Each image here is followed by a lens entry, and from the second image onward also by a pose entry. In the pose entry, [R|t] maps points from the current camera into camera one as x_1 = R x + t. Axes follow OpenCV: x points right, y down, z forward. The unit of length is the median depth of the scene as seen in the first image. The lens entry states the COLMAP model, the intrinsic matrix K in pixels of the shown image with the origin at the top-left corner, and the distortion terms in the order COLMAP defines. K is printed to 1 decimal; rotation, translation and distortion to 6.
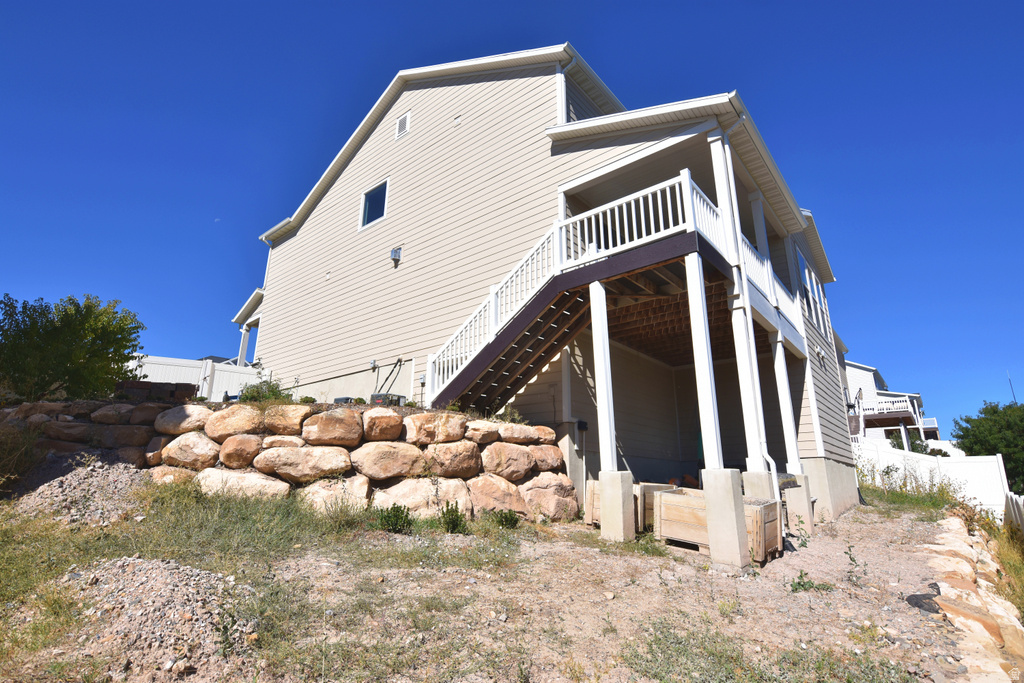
lens RADIAL K [[501.2, 0, 512.0], [0, 501.2, 341.5], [0, 0, 1]] dist [-0.000909, -0.016179]
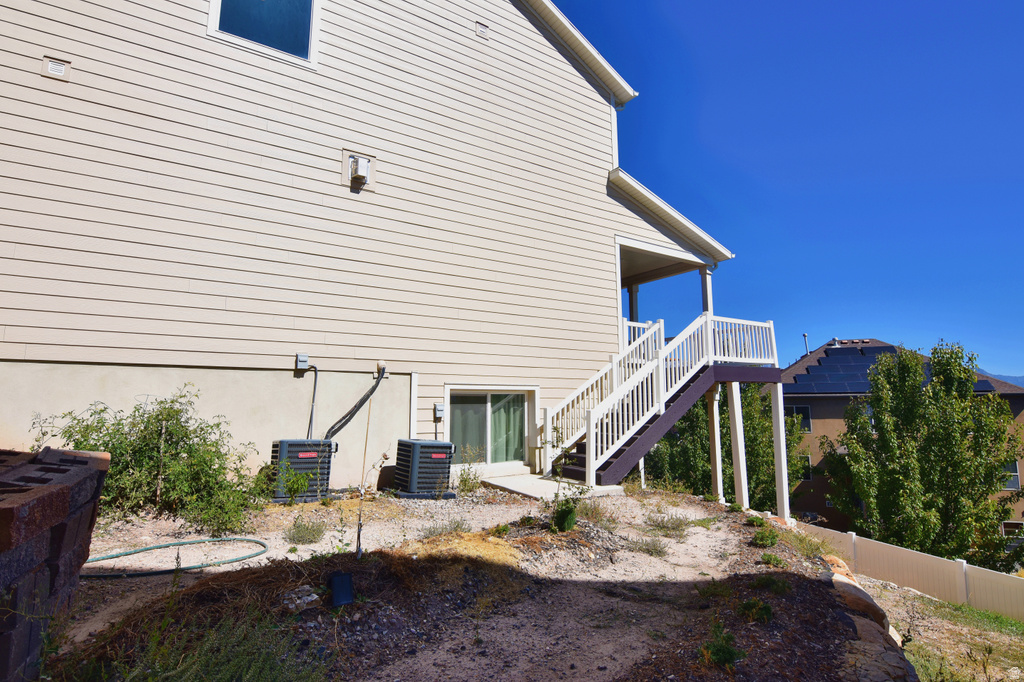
lens RADIAL K [[493.7, 0, 512.8], [0, 493.7, 338.6], [0, 0, 1]] dist [-0.008374, -0.009377]
pose [[0.312022, 0.121779, 0.942238, -0.793062], [-0.257237, 0.965536, -0.039606, -0.016494], [-0.914588, -0.230021, 0.332595, 0.738621]]
